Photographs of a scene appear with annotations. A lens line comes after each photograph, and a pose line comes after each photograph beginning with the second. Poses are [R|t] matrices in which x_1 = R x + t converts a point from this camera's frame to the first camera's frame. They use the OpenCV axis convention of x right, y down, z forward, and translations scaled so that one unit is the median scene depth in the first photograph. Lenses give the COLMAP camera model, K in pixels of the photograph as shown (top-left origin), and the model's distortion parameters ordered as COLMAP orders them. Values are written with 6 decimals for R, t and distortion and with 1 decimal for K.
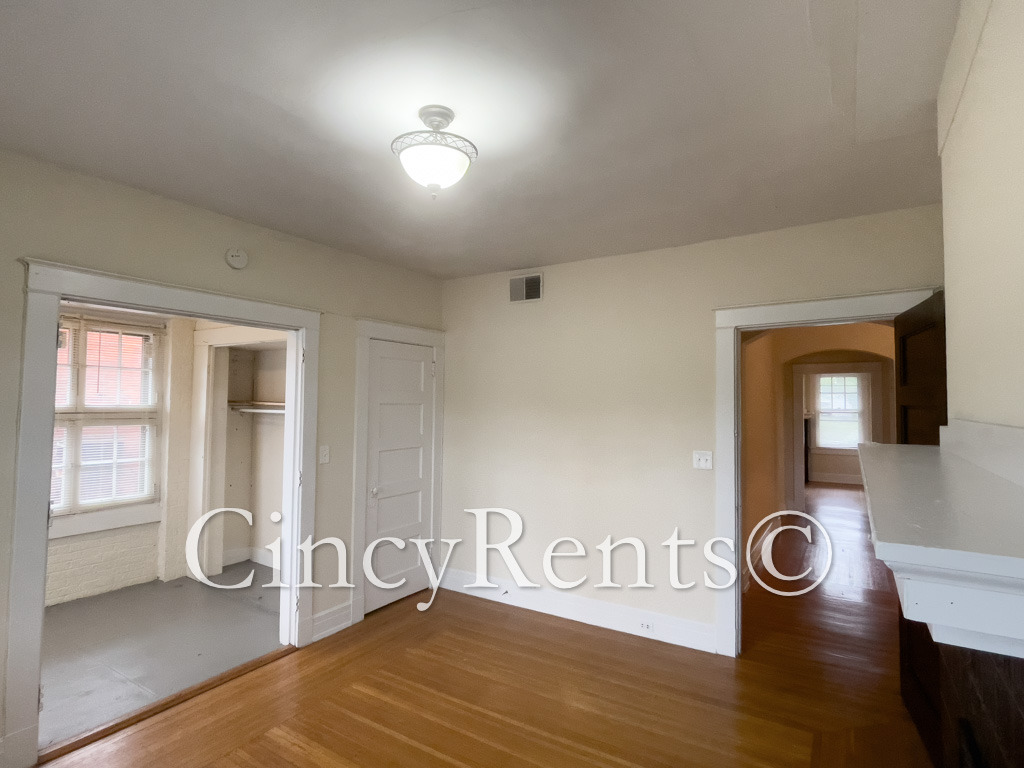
lens RADIAL K [[537.5, 0, 506.4], [0, 537.5, 382.4], [0, 0, 1]] dist [-0.000456, -0.000704]
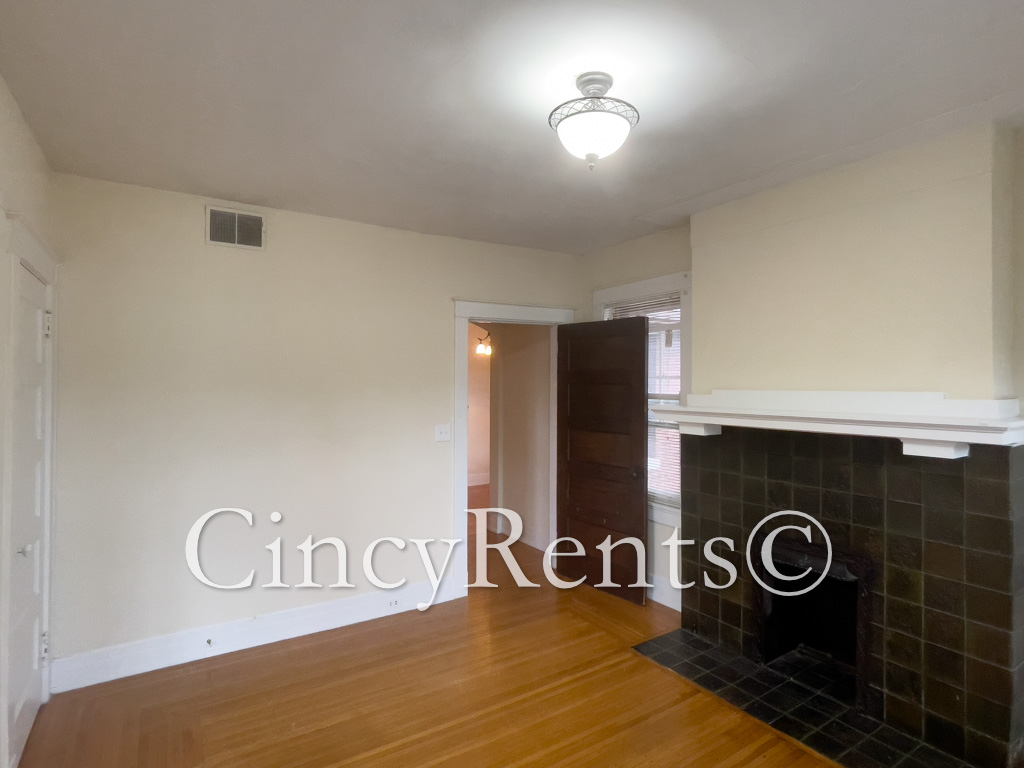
lens RADIAL K [[554.6, 0, 513.5], [0, 554.6, 379.3], [0, 0, 1]] dist [0.002084, -0.000117]
pose [[0.414635, 0.006881, 0.909962, -0.634978], [-0.035493, 0.999333, 0.008616, 0.018411], [-0.909295, -0.035870, 0.414602, 0.405031]]
